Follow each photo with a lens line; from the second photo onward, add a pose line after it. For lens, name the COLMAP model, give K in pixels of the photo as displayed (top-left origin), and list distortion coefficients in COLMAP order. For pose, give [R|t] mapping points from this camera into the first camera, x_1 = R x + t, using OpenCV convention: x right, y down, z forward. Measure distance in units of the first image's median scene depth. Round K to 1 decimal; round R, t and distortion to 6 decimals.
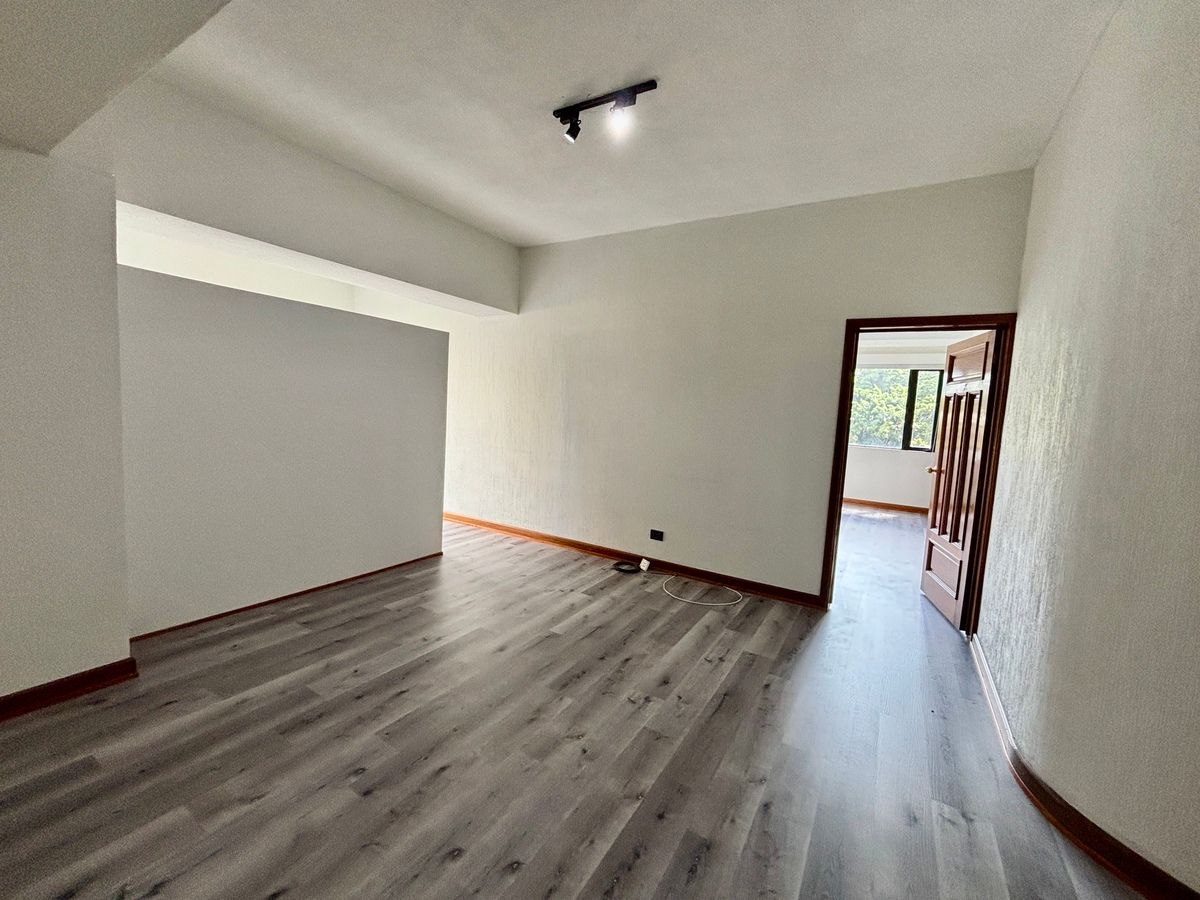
lens RADIAL K [[486.1, 0, 593.0], [0, 486.1, 451.1], [0, 0, 1]] dist [-0.003698, 0.002192]
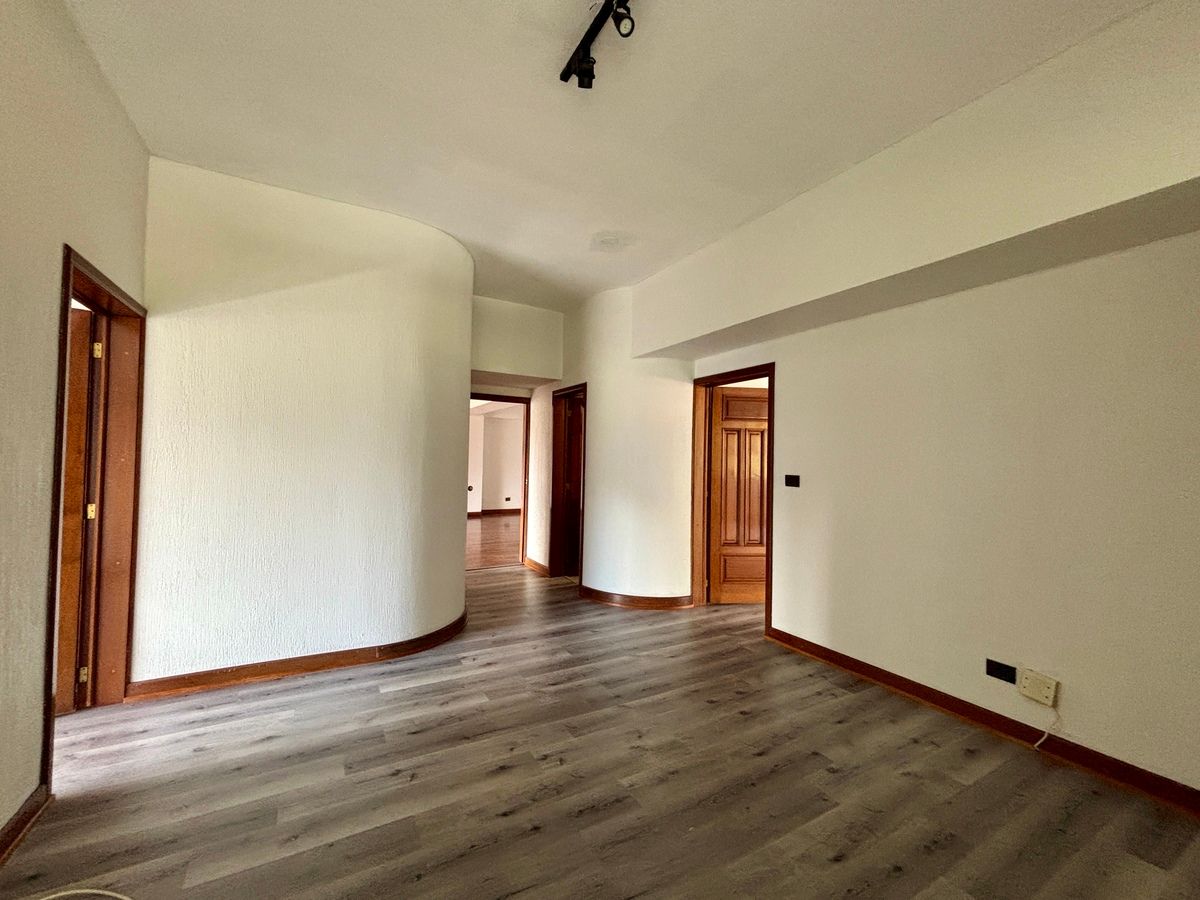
lens RADIAL K [[486.1, 0, 601.6], [0, 486.1, 448.0], [0, 0, 1]] dist [-0.003698, 0.002192]
pose [[-0.876152, -0.059784, 0.478313, -0.351966], [-0.019140, 0.995811, 0.089406, -0.143849], [-0.481655, 0.069178, -0.873627, 1.550014]]
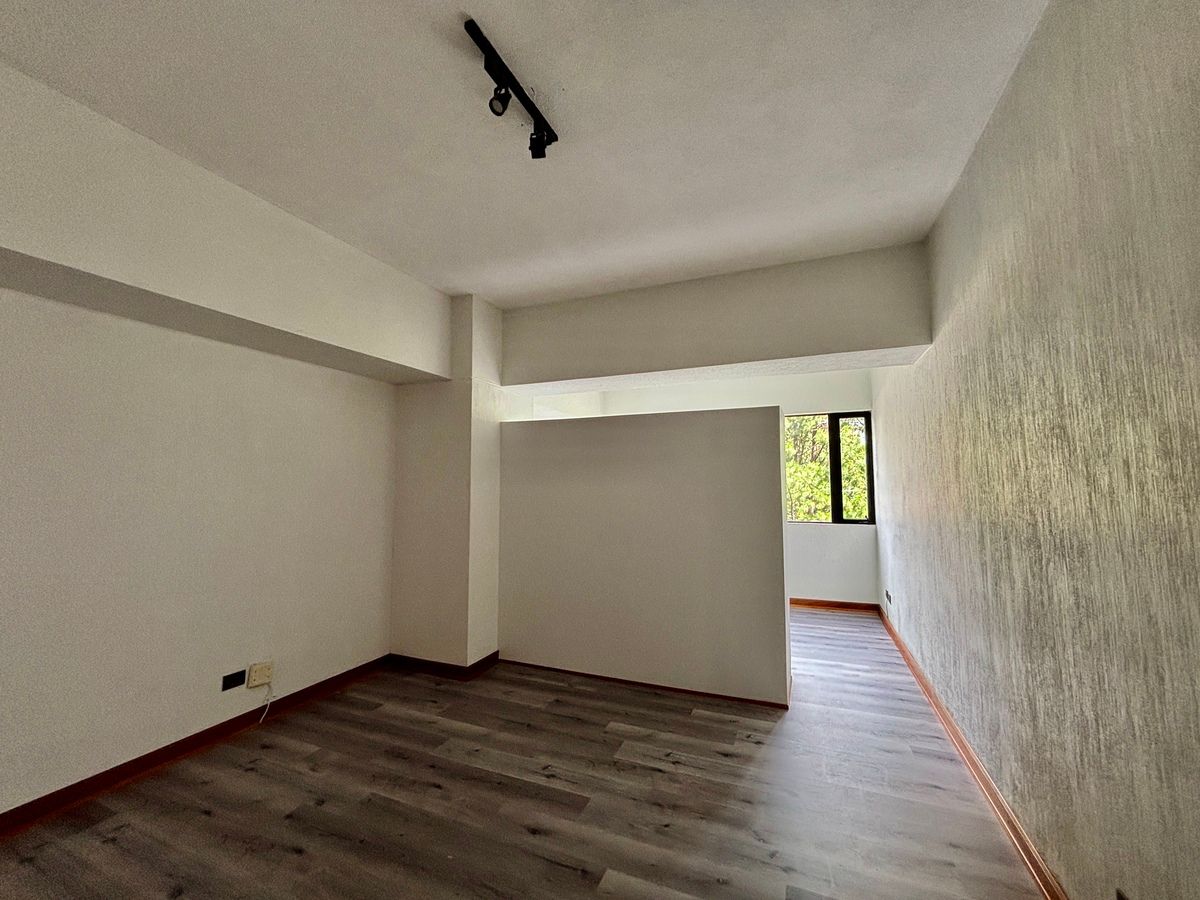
lens RADIAL K [[486.1, 0, 599.9], [0, 486.1, 453.0], [0, 0, 1]] dist [-0.003698, 0.002192]
pose [[0.166166, -0.124275, -0.978235, 0.644577], [-0.079785, 0.987080, -0.138951, -0.062132], [0.982865, 0.101138, 0.154104, 0.979237]]
